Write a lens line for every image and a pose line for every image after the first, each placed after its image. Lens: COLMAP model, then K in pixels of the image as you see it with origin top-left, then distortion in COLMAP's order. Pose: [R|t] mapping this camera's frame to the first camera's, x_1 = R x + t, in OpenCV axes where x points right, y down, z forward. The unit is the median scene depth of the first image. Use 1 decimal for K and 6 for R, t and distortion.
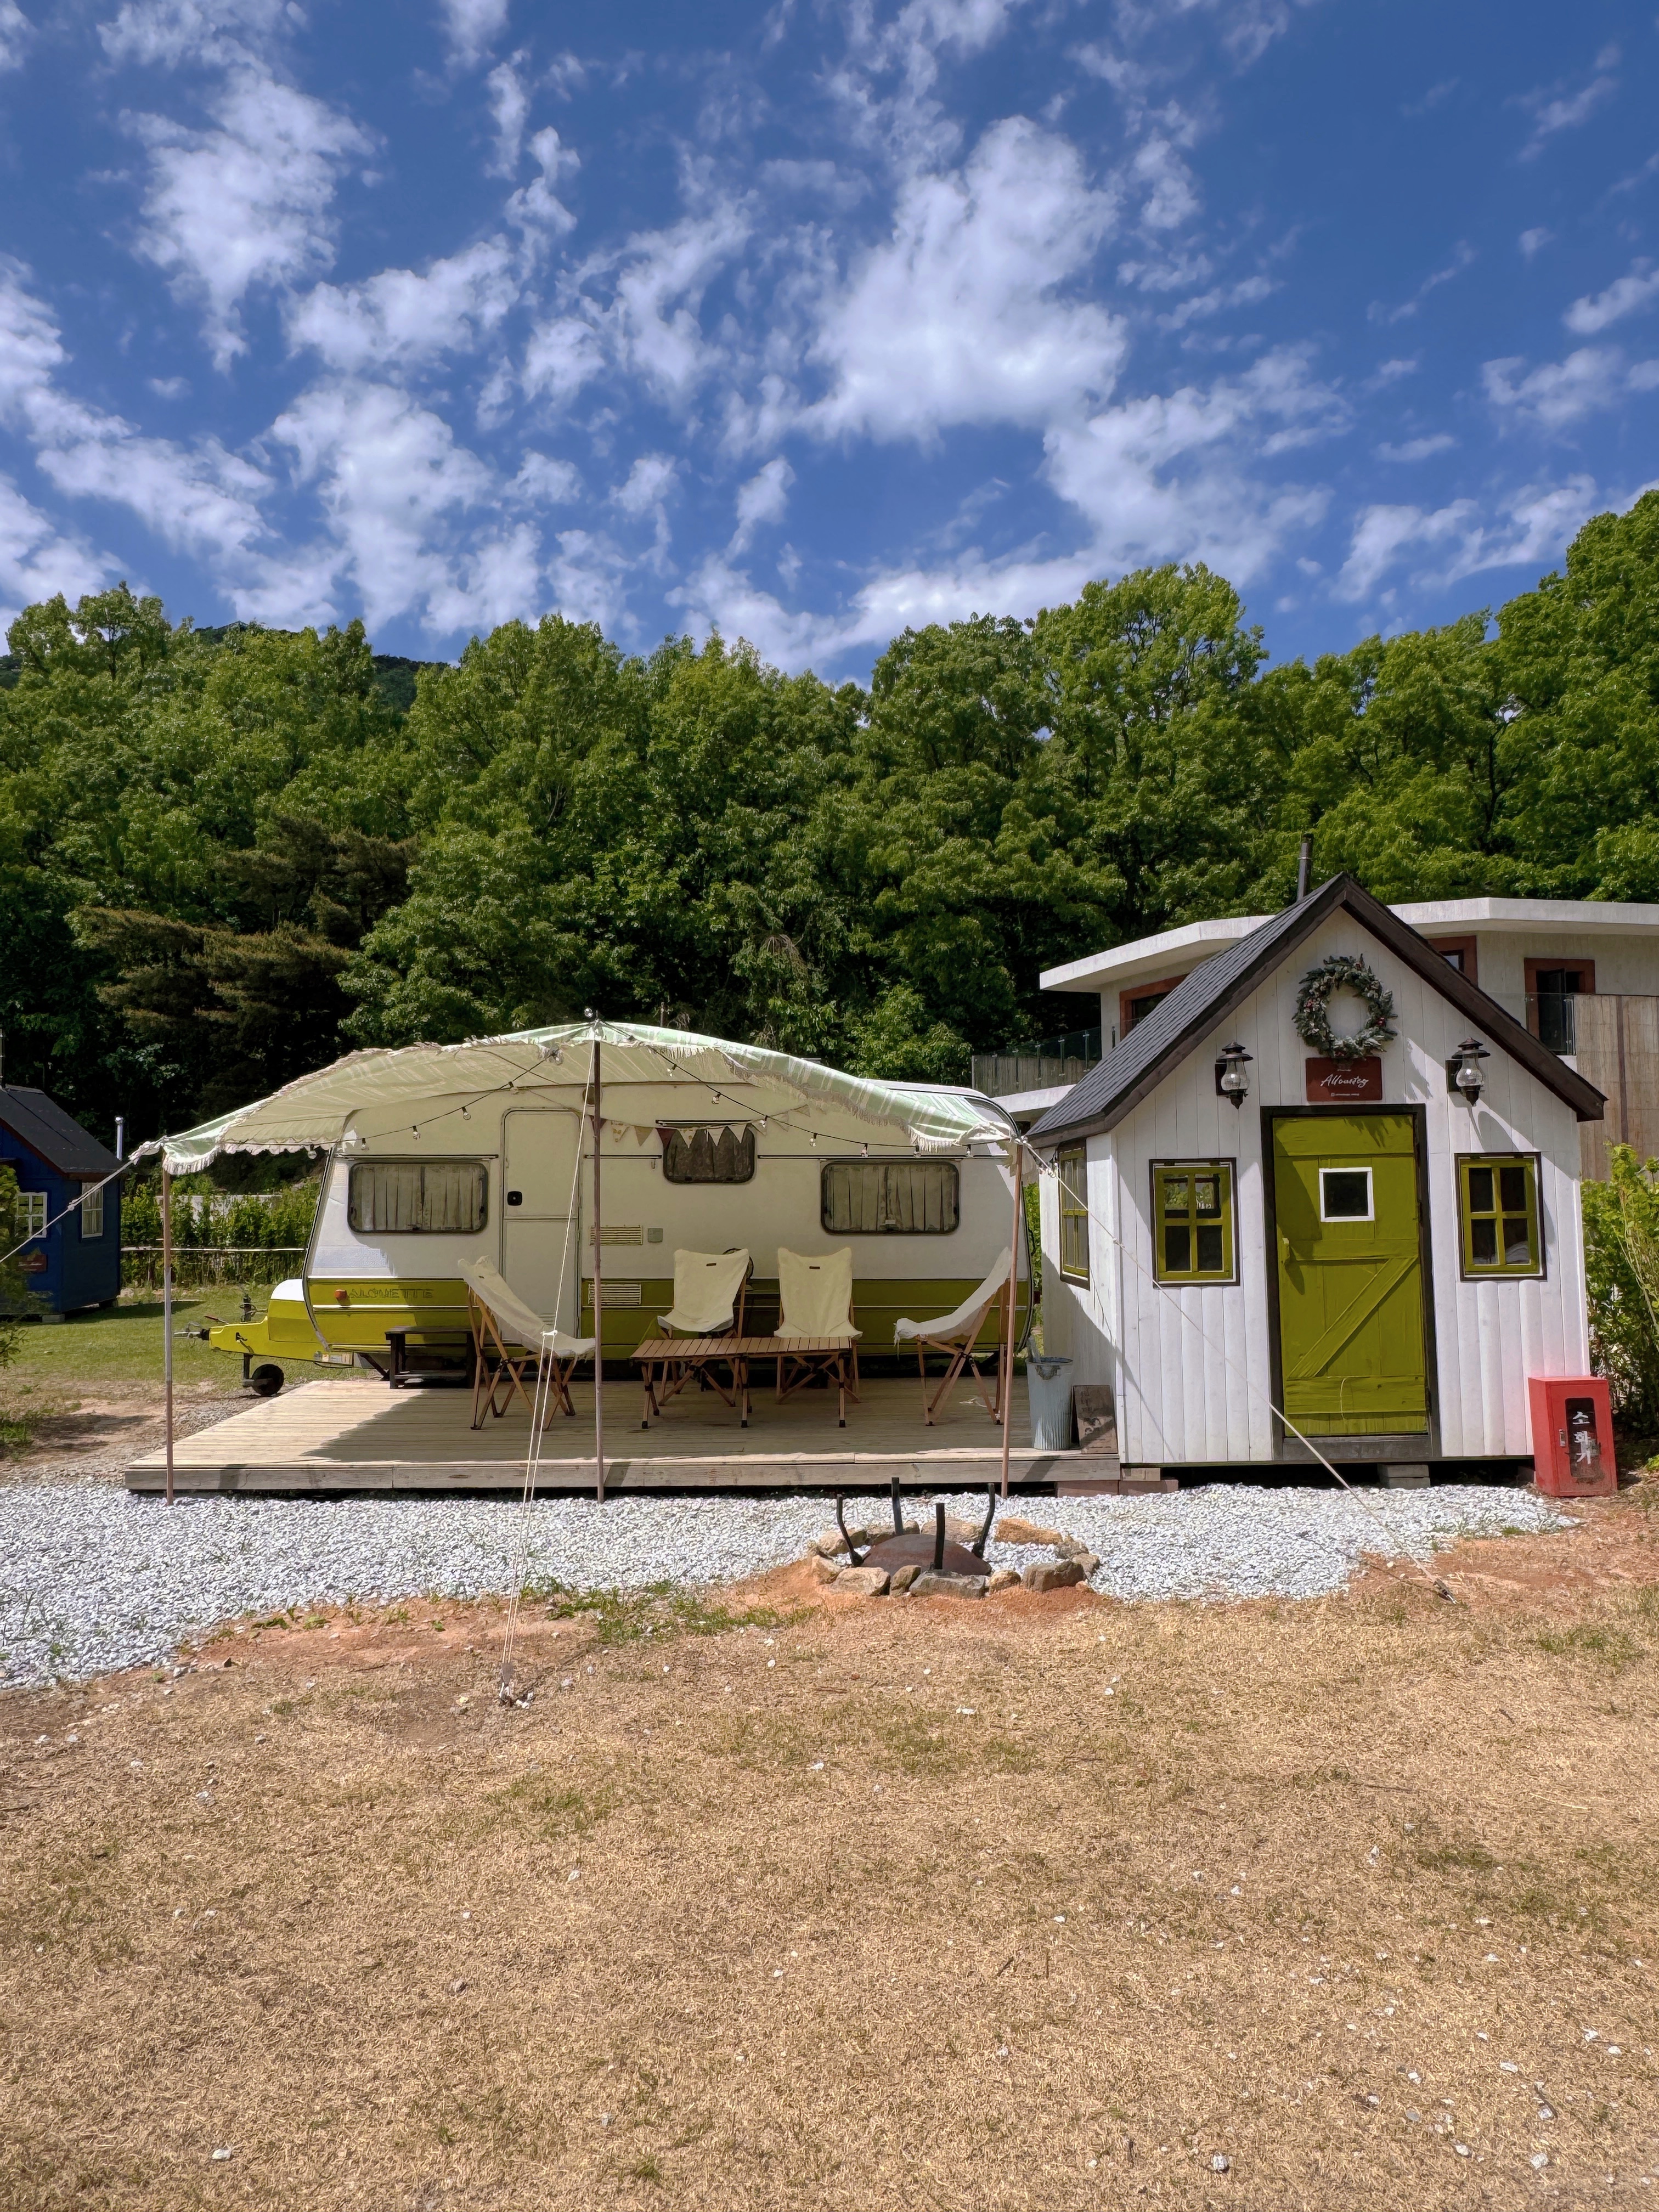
lens RADIAL K [[1479.9, 0, 829.5], [0, 1479.9, 1106.0], [0, 0, 1]] dist [-0.000714, -0.001593]
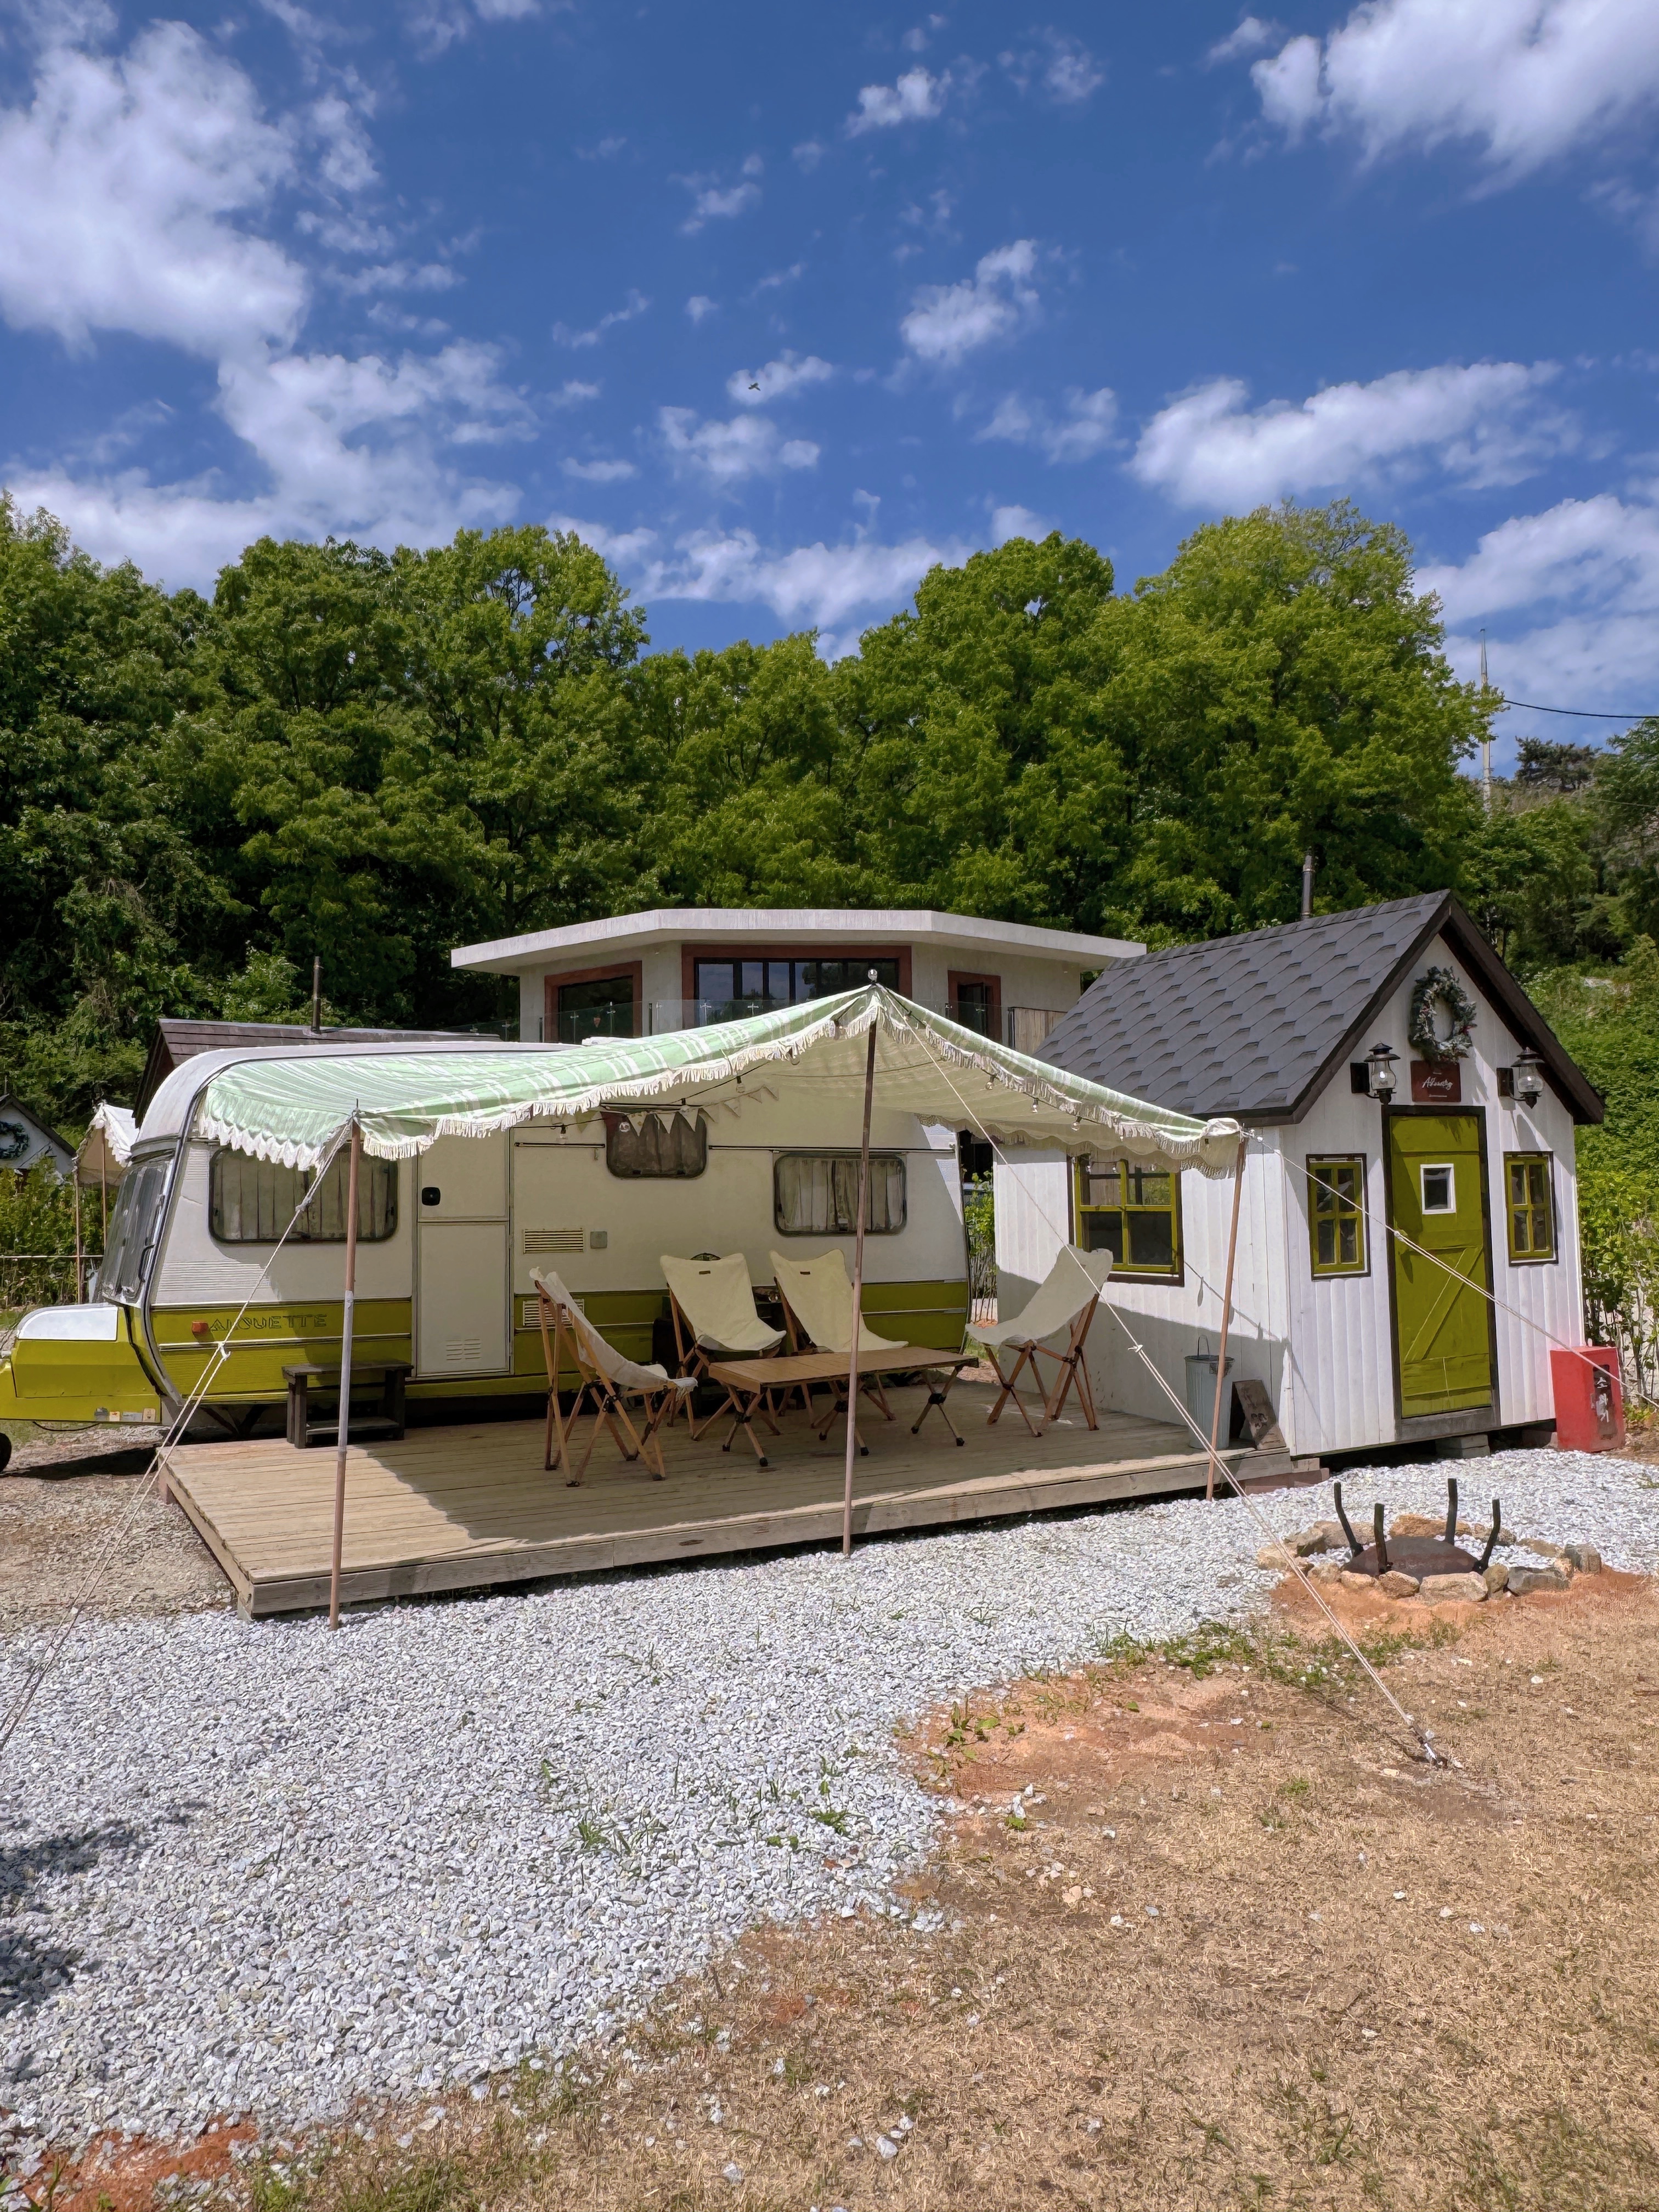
lens RADIAL K [[1574.7, 0, 829.5], [0, 1574.7, 1106.0], [0, 0, 1]] dist [-0.001595, -0.000262]
pose [[0.870885, 0.025272, 0.490836, -0.564348], [-0.027181, 0.999625, -0.003242, 0.014503], [-0.490734, -0.010518, 0.871246, 0.208489]]
